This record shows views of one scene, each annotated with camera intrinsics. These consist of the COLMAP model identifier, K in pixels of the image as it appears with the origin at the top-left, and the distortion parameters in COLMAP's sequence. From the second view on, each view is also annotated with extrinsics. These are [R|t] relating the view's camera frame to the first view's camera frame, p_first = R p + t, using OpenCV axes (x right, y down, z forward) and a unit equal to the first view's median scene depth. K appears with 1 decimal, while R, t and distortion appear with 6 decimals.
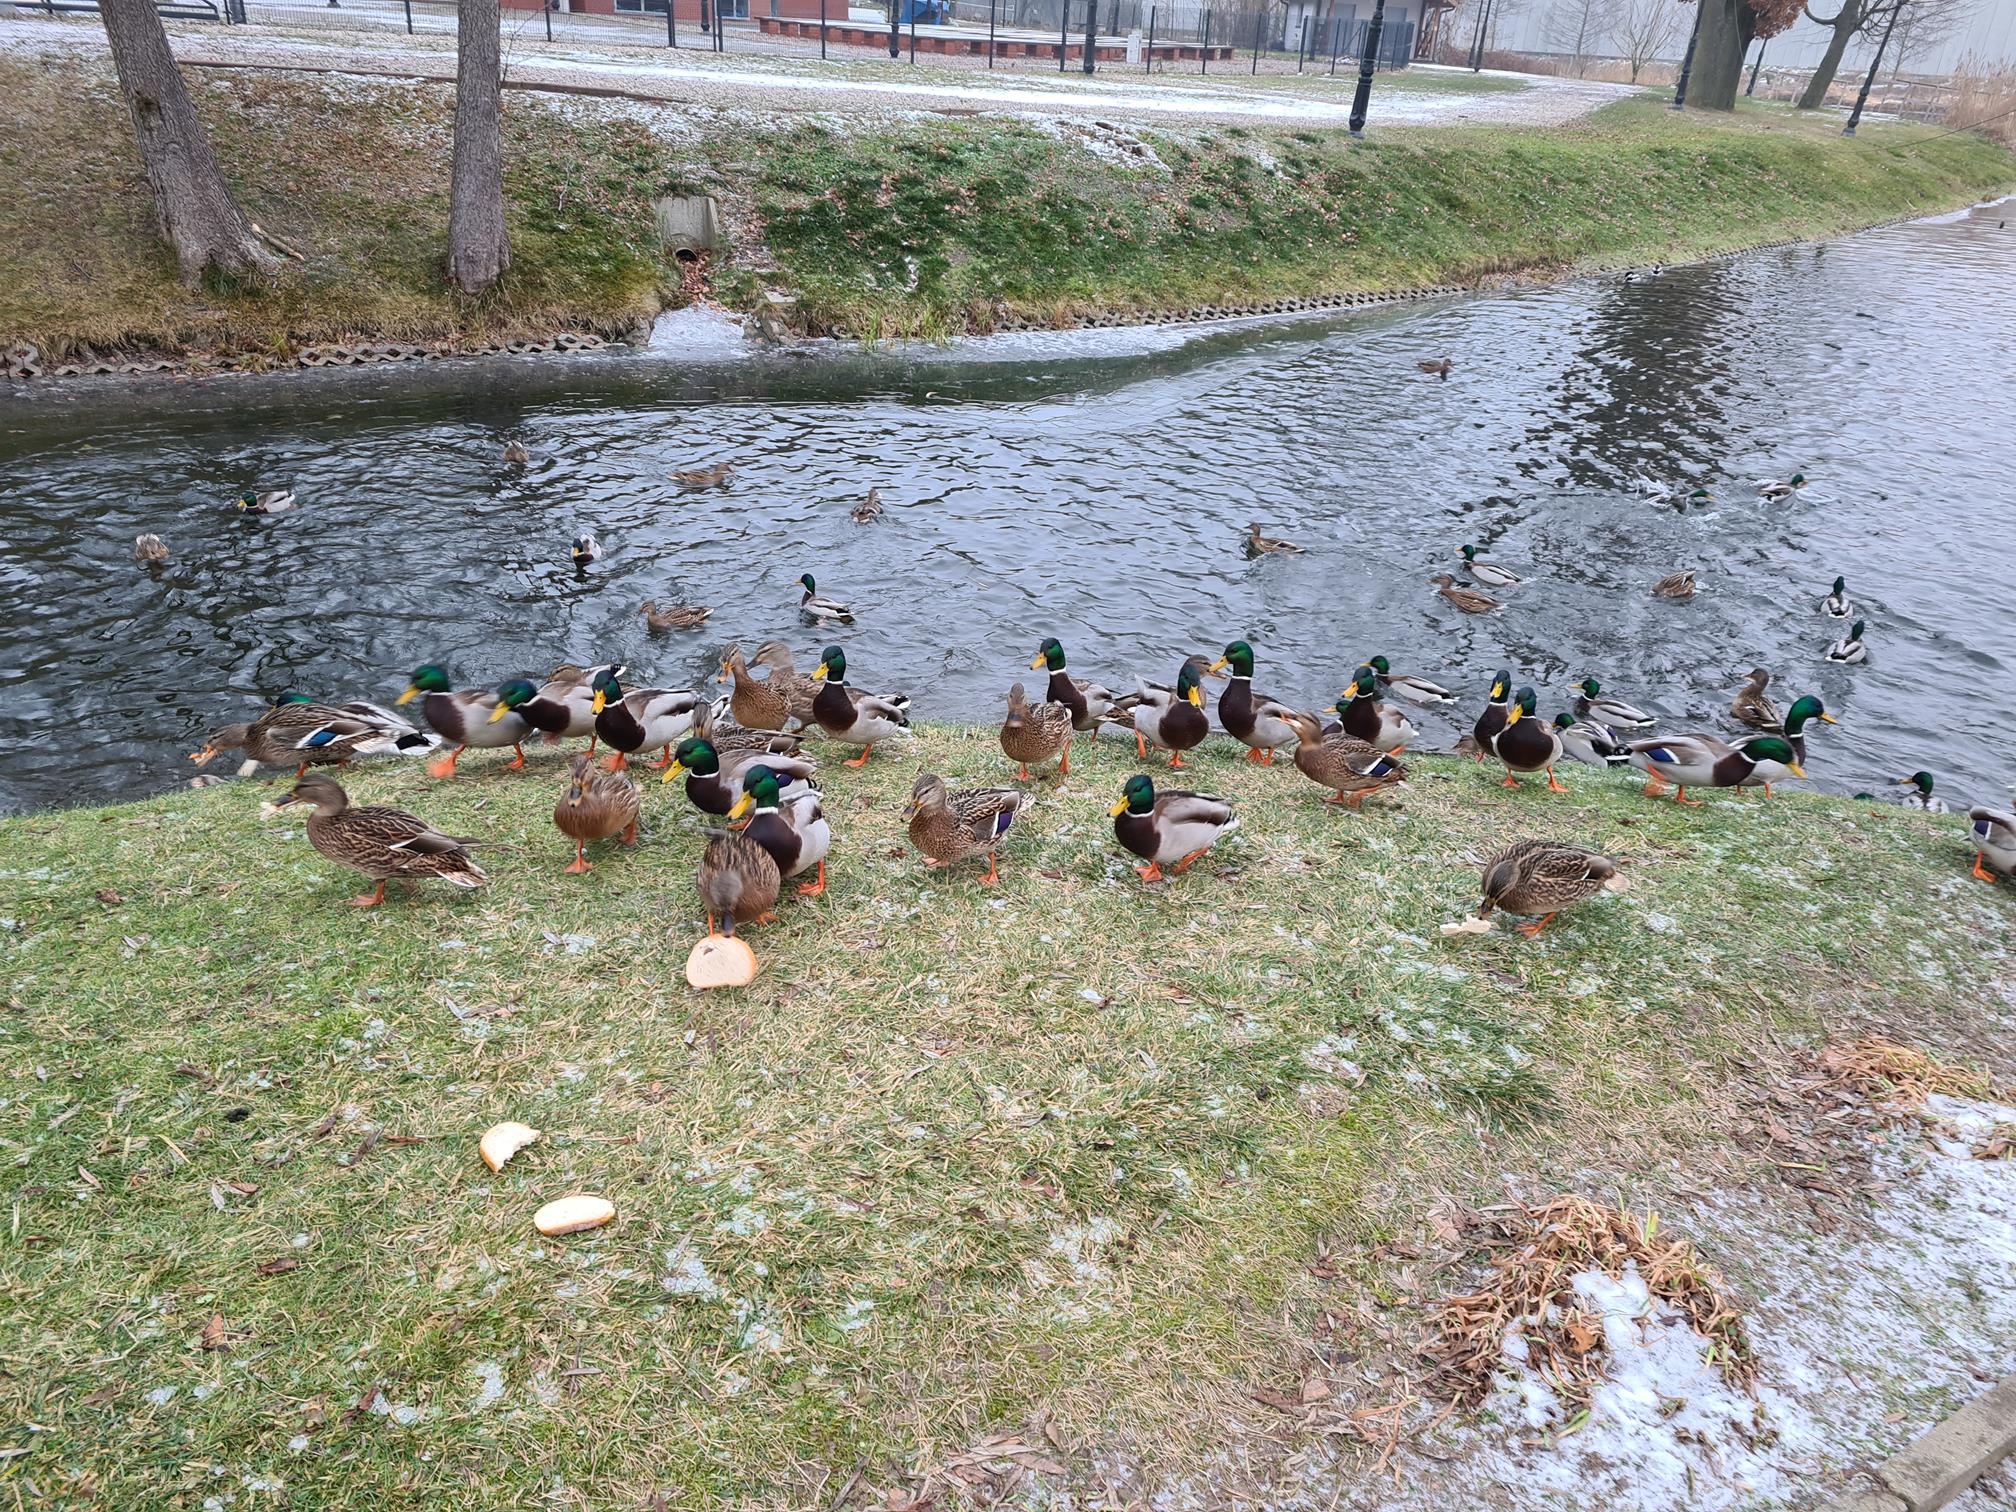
lens RADIAL K [[1499.8, 0, 1015.0], [0, 1499.8, 760.8], [0, 0, 1]] dist [0.069944, -0.051072]
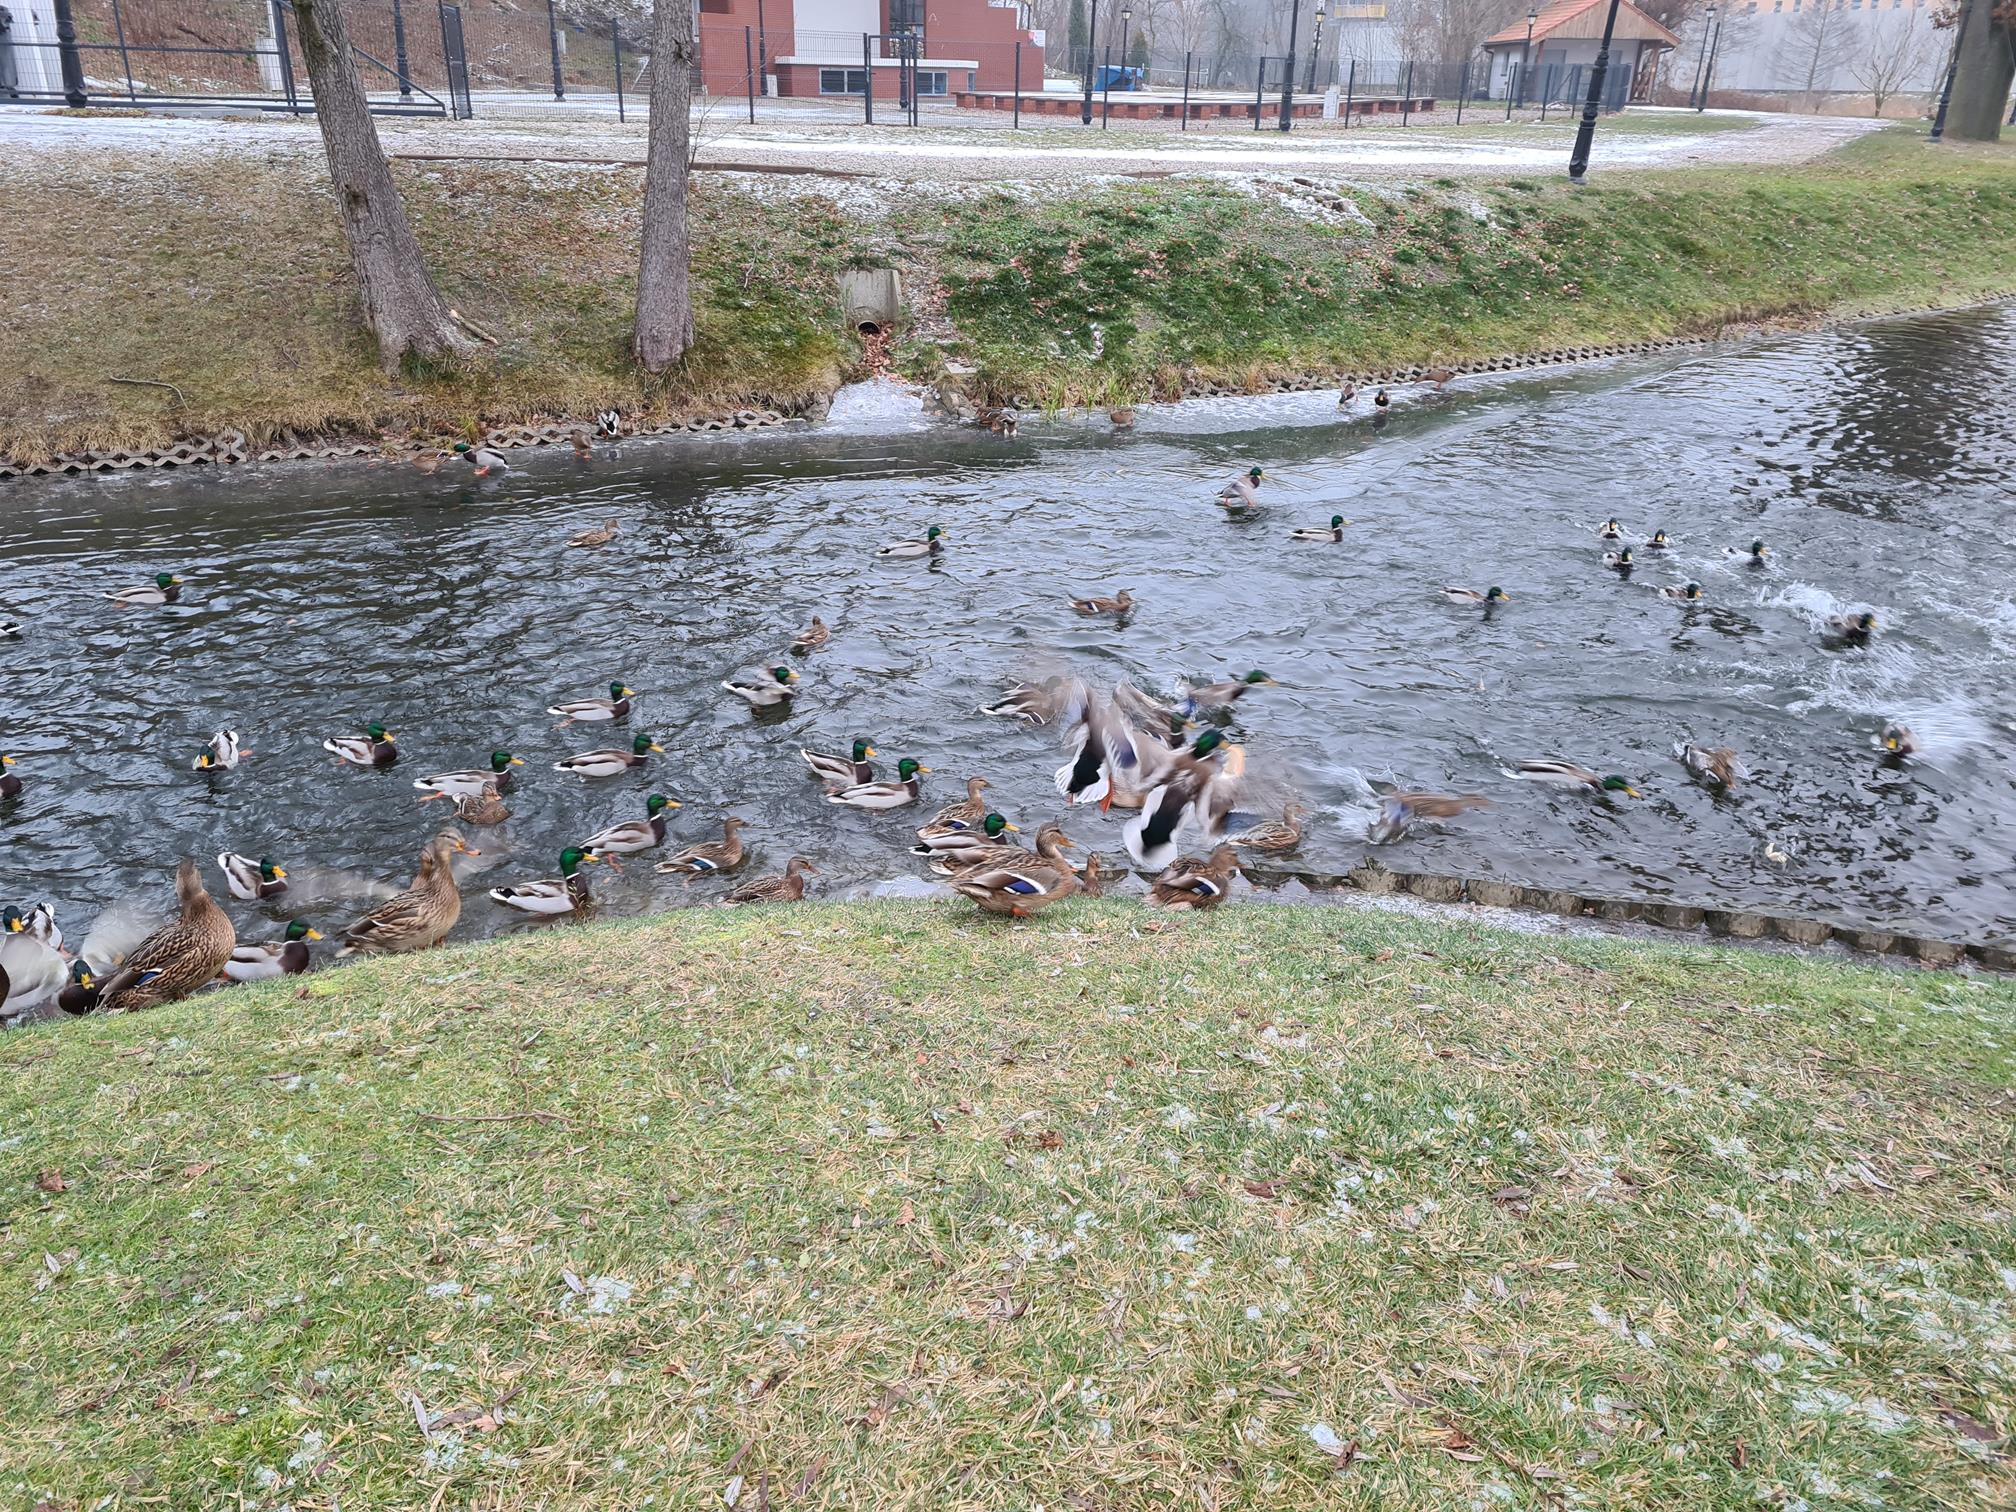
lens RADIAL K [[1499.8, 0, 984.5], [0, 1499.8, 738.8], [0, 0, 1]] dist [0.069944, -0.051072]
pose [[0.990173, 0.016246, -0.138904, -0.002194], [-0.023034, 0.998610, -0.047403, -0.025359], [0.137941, 0.050136, 0.989171, 0.061120]]
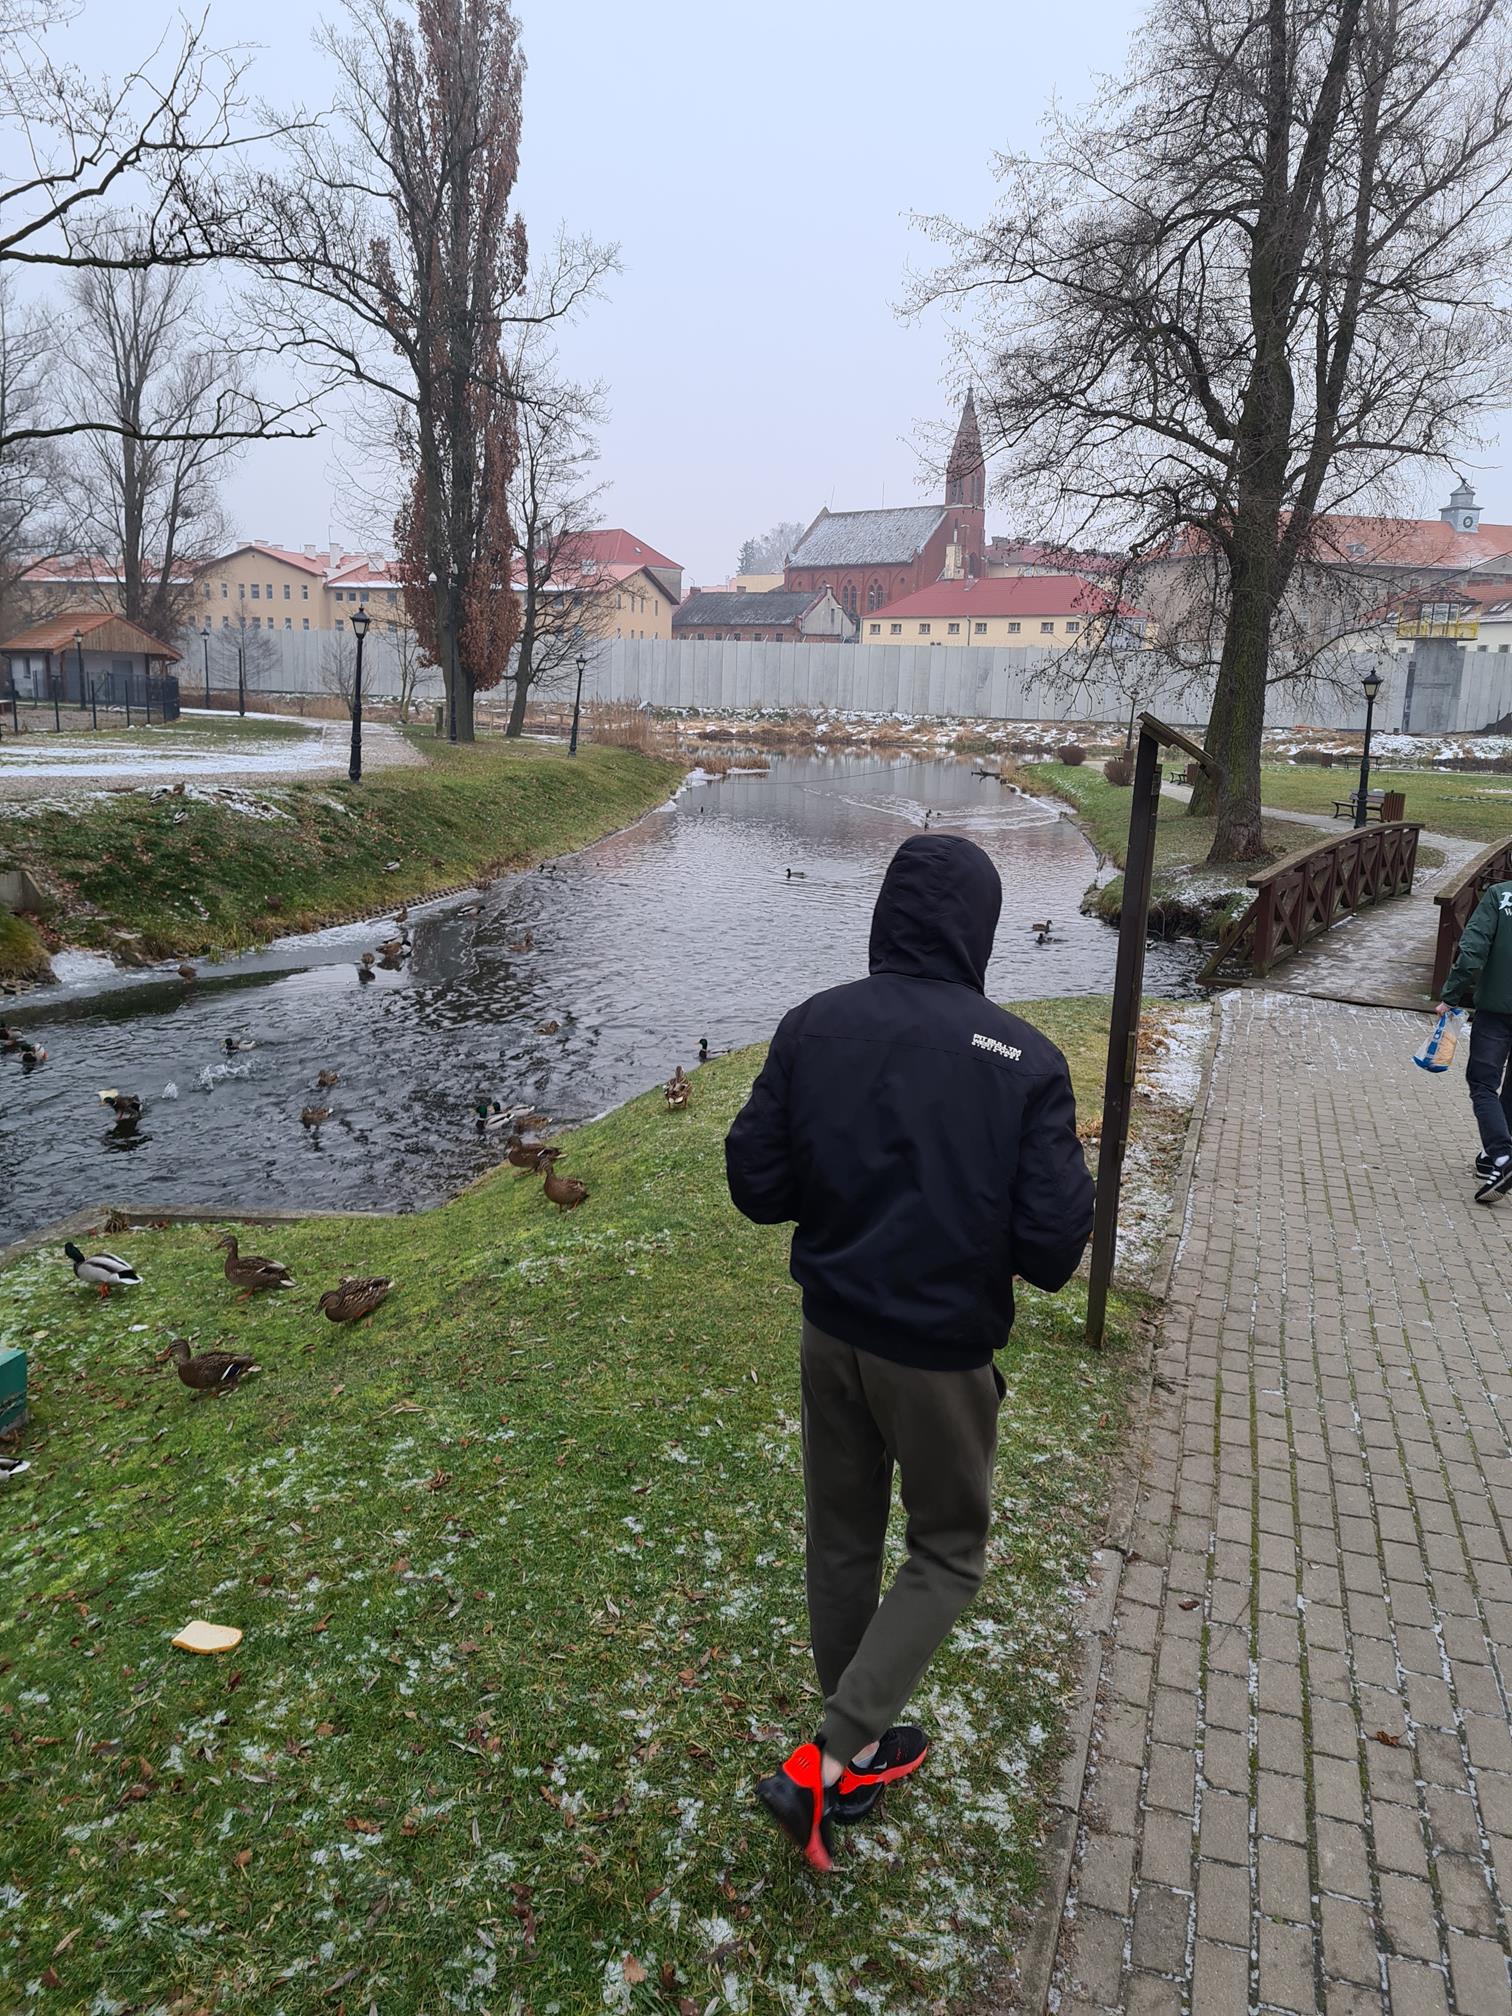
lens RADIAL K [[1499.8, 0, 780.4], [0, 1499.8, 990.9], [0, 0, 1]] dist [0.069944, -0.051072]
pose [[0.766054, -0.156250, 0.623496, -0.602586], [0.293919, 0.947805, -0.123599, 0.075491], [-0.571640, 0.277940, 0.771995, -0.359332]]
